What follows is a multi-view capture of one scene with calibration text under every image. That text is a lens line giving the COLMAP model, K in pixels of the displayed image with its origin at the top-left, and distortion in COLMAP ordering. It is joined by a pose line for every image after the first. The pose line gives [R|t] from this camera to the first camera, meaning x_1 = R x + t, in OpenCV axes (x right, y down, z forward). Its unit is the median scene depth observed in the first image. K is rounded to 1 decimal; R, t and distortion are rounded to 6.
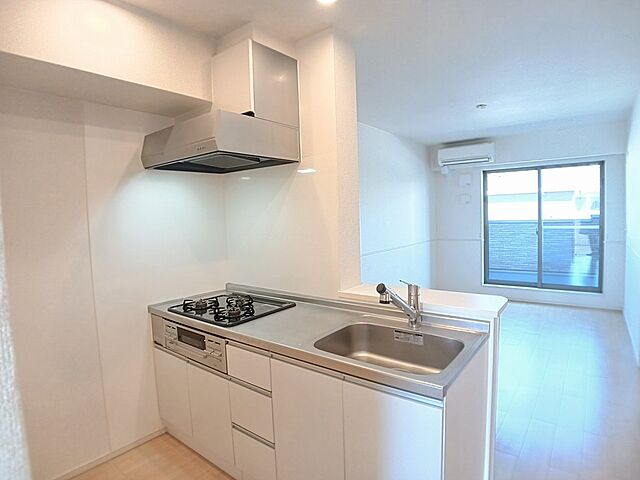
lens RADIAL K [[396.3, 0, 320.0], [0, 396.3, 240.0], [0, 0, 1]] dist [-0.001153, 0.001267]
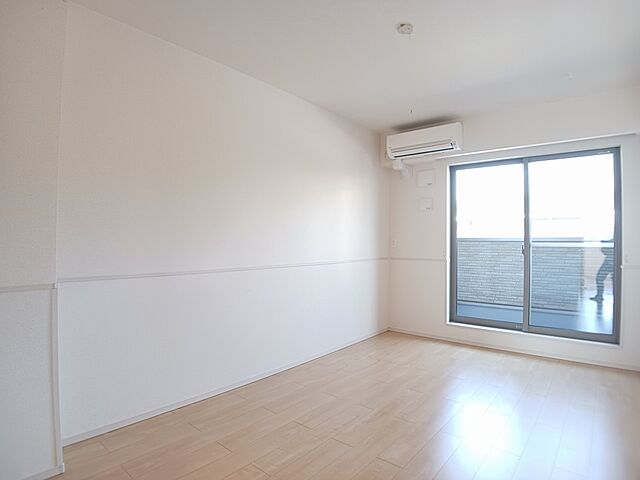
lens RADIAL K [[368.7, 0, 334.9], [0, 368.7, 249.0], [0, 0, 1]] dist [0.000716, -0.001156]
pose [[0.998645, 0.031890, -0.041114, 0.239962], [-0.034395, 0.997500, -0.061723, 0.028701], [0.039043, 0.063054, 0.997246, 0.332189]]
